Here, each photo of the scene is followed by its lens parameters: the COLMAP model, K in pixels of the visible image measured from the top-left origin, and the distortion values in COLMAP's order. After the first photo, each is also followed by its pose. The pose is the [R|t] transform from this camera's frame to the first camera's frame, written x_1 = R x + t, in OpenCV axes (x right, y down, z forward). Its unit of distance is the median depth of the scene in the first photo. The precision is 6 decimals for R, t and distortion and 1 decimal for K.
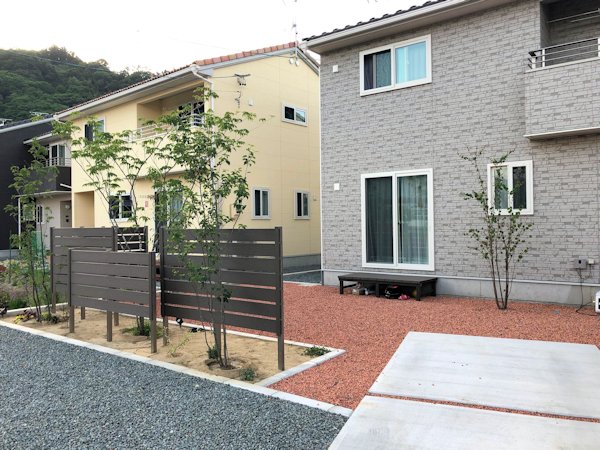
lens RADIAL K [[474.2, 0, 275.5], [0, 474.2, 225.4], [0, 0, 1]] dist [-0.059099, 0.002338]
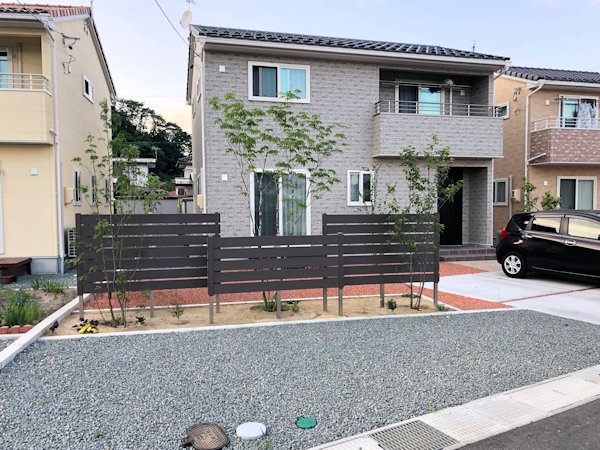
lens RADIAL K [[476.4, 0, 300.0], [0, 476.4, 225.0], [0, 0, 1]] dist [0.003382, 0.003383]
pose [[0.613325, -0.010011, 0.789767, -0.718408], [-0.003979, 0.999868, 0.015765, 0.012866], [-0.789821, -0.012812, 0.613204, 0.196279]]
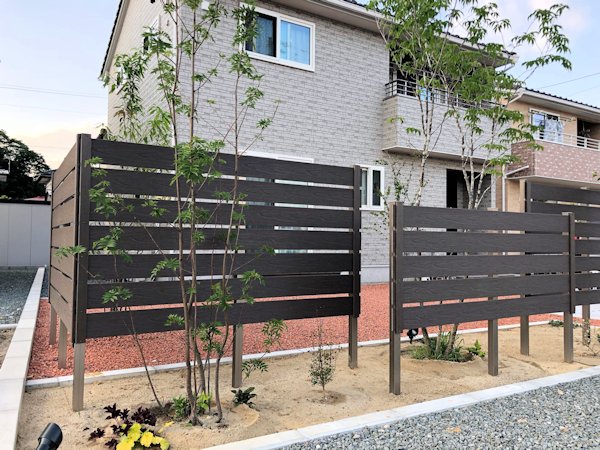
lens RADIAL K [[476.4, 0, 300.0], [0, 476.4, 225.0], [0, 0, 1]] dist [0.003382, 0.003383]
pose [[0.365858, 0.057985, 0.928863, -0.580242], [-0.018013, 0.998311, -0.055226, 0.071922], [-0.930497, 0.003473, 0.366284, 0.642625]]
